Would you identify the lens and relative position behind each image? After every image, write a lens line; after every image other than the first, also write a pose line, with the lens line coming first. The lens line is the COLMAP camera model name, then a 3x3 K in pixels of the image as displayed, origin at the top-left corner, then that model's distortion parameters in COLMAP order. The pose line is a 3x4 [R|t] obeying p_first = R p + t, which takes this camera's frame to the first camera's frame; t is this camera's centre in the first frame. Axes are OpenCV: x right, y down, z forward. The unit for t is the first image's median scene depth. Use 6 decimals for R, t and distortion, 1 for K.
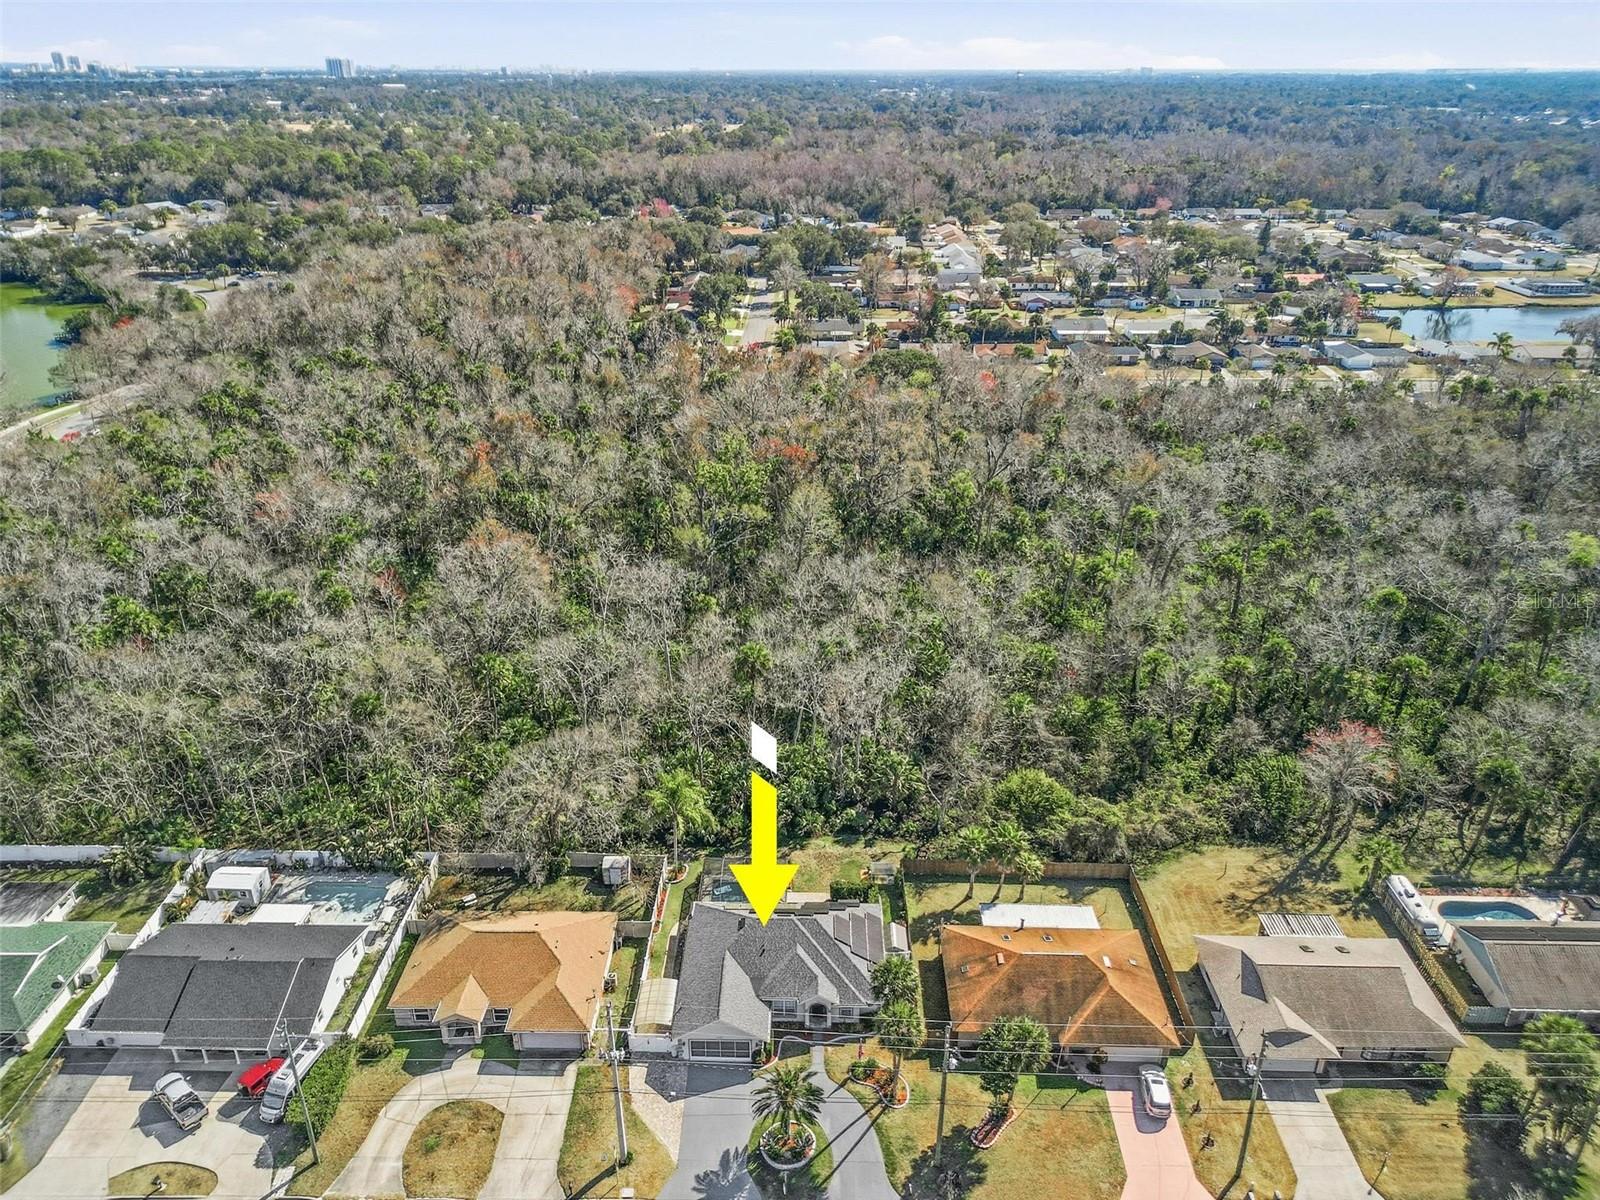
lens RADIAL K [[1118.1, 0, 815.8], [0, 1118.1, 606.3], [0, 0, 1]] dist [0.051988, -0.056573]
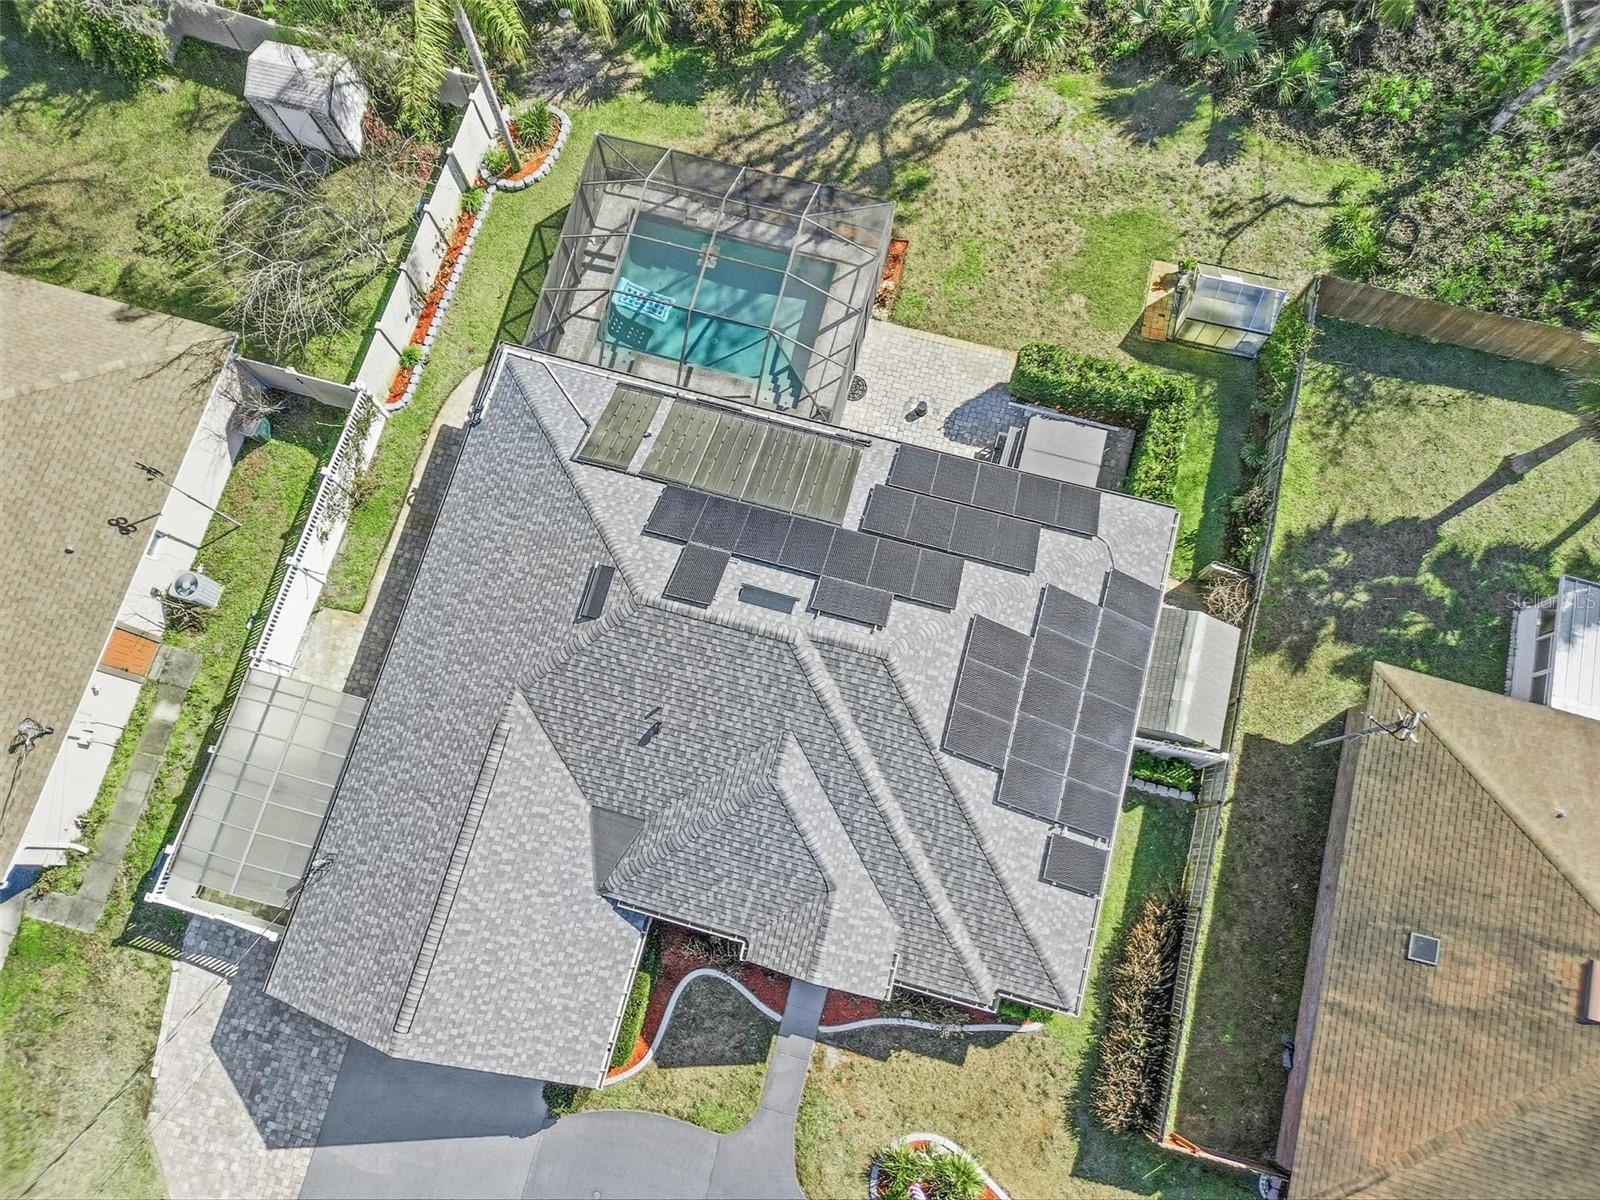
lens RADIAL K [[1116.9, 0, 793.6], [0, 1116.9, 619.7], [0, 0, 1]] dist [0.058897, -0.063327]
pose [[0.963932, 0.249176, -0.093525, 0.001416], [-0.084455, 0.619609, 0.780354, 0.094131], [0.252394, -0.744309, 0.618305, 0.882446]]
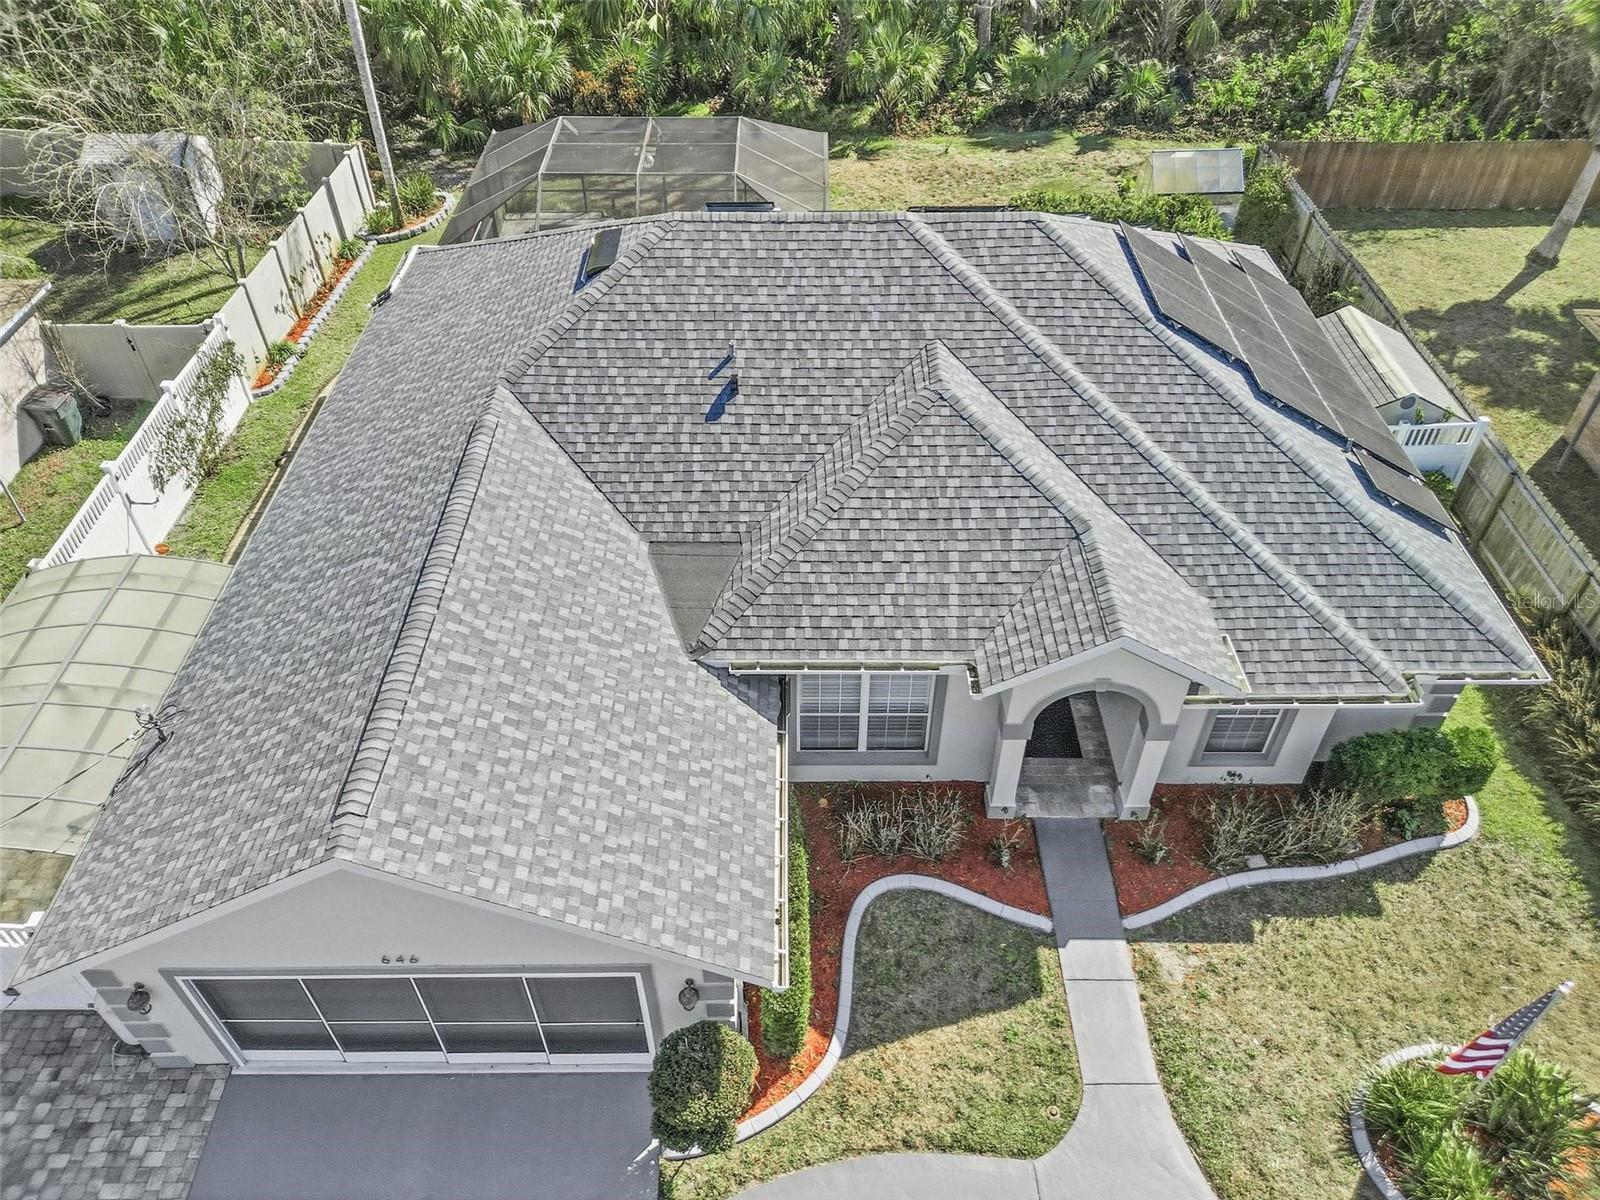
lens RADIAL K [[1119.2, 0, 794.4], [0, 1119.2, 618.1], [0, 0, 1]] dist [0.066026, -0.071039]
pose [[0.999726, -0.016545, -0.016576, -0.035313], [0.020986, 0.947035, 0.320443, 0.291544], [0.010397, -0.320703, 0.947123, 0.848939]]
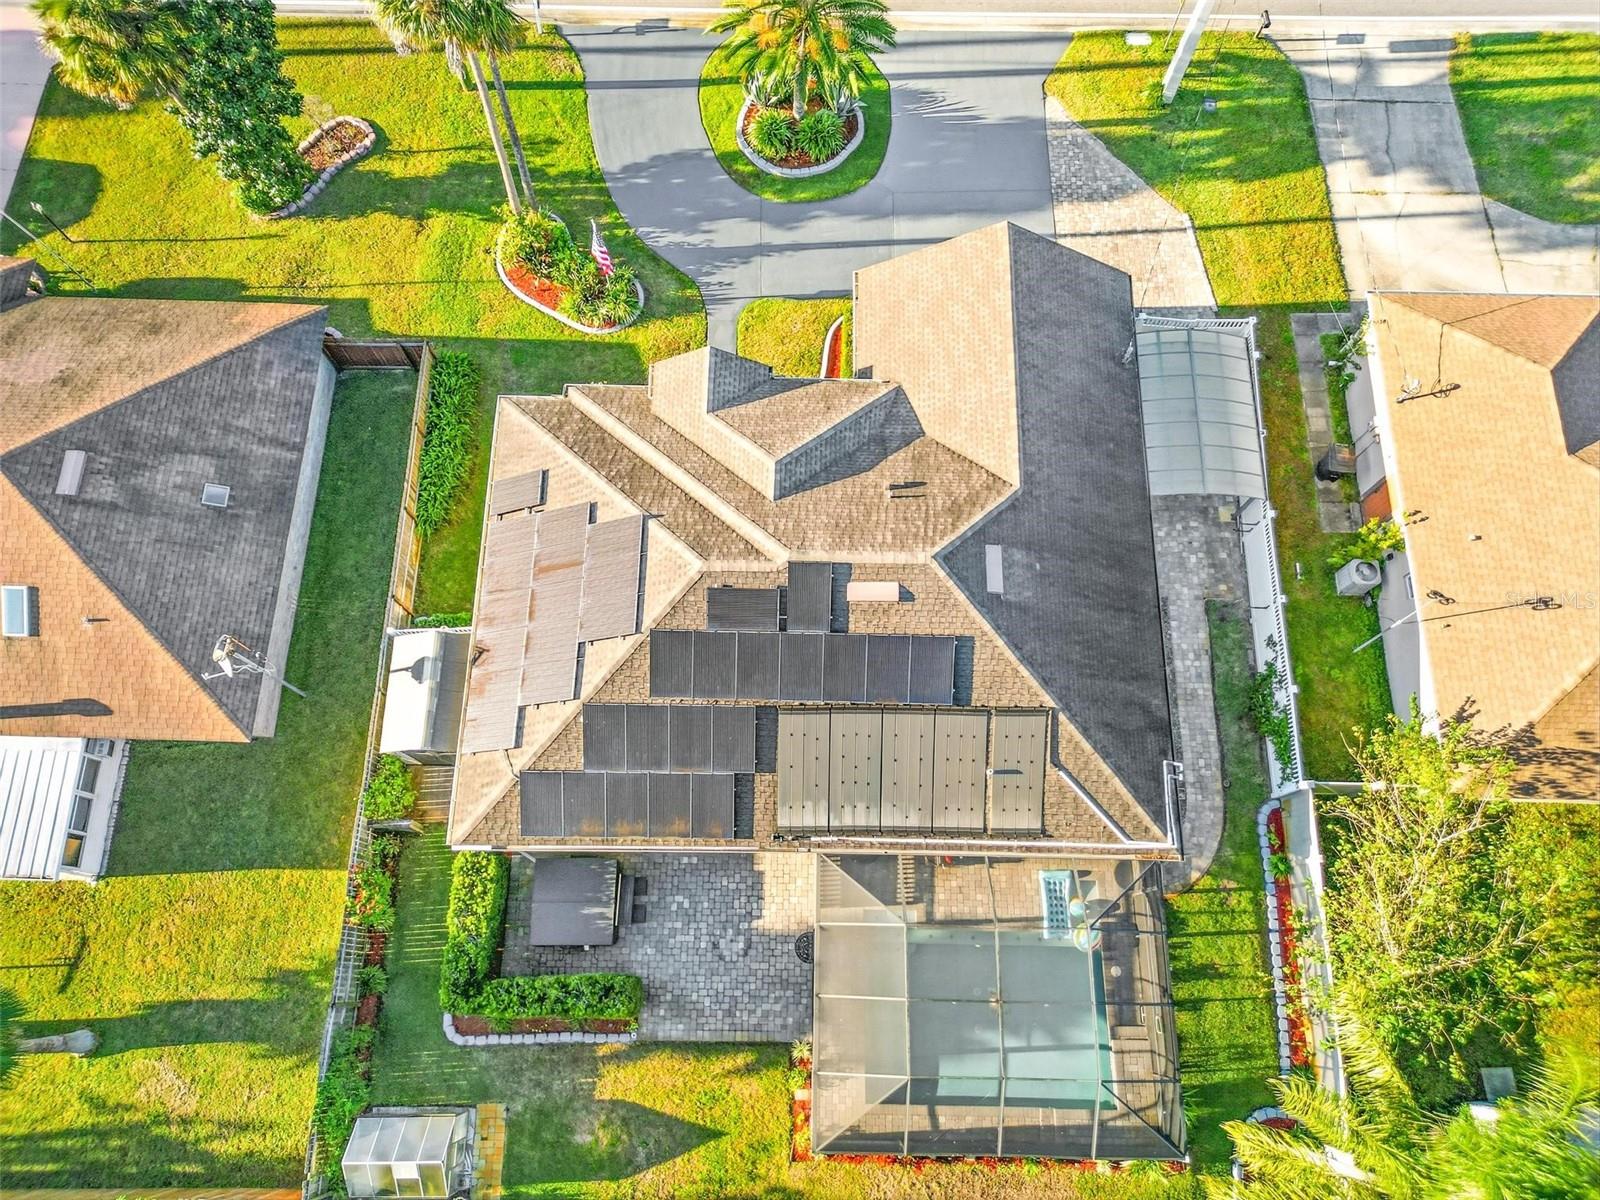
lens RADIAL K [[1106.8, 0, 802.4], [0, 1106.8, 599.2], [0, 0, 1]] dist [0.061861, -0.059369]
pose [[-0.999551, -0.023175, -0.018986, -0.019216], [-0.015990, -0.123252, 0.992247, 0.022245], [-0.025336, 0.992105, 0.122826, 1.008938]]
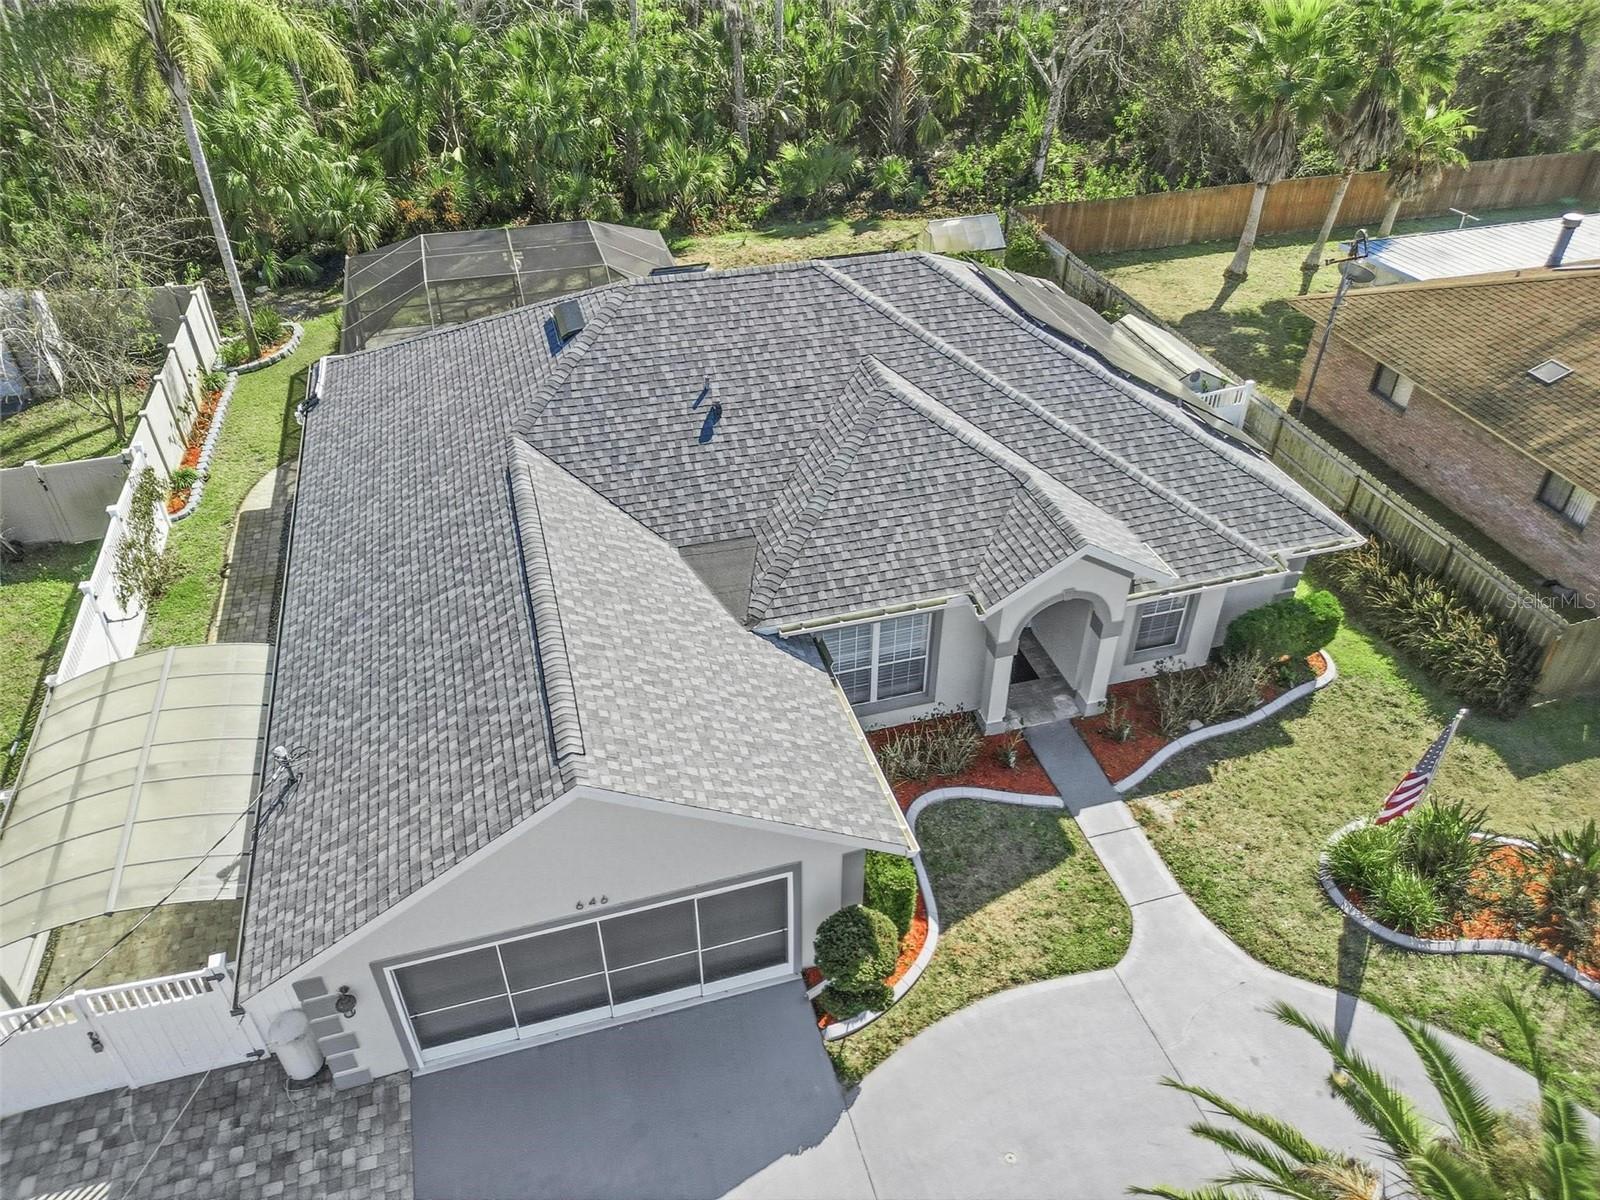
lens RADIAL K [[1113.3, 0, 801.2], [0, 1113.3, 620.5], [0, 0, 1]] dist [0.060851, -0.063742]
pose [[0.960437, -0.186670, 0.206677, -0.078461], [0.133830, 0.960165, 0.245303, 0.301120], [-0.244235, -0.207938, 0.947159, 0.822276]]
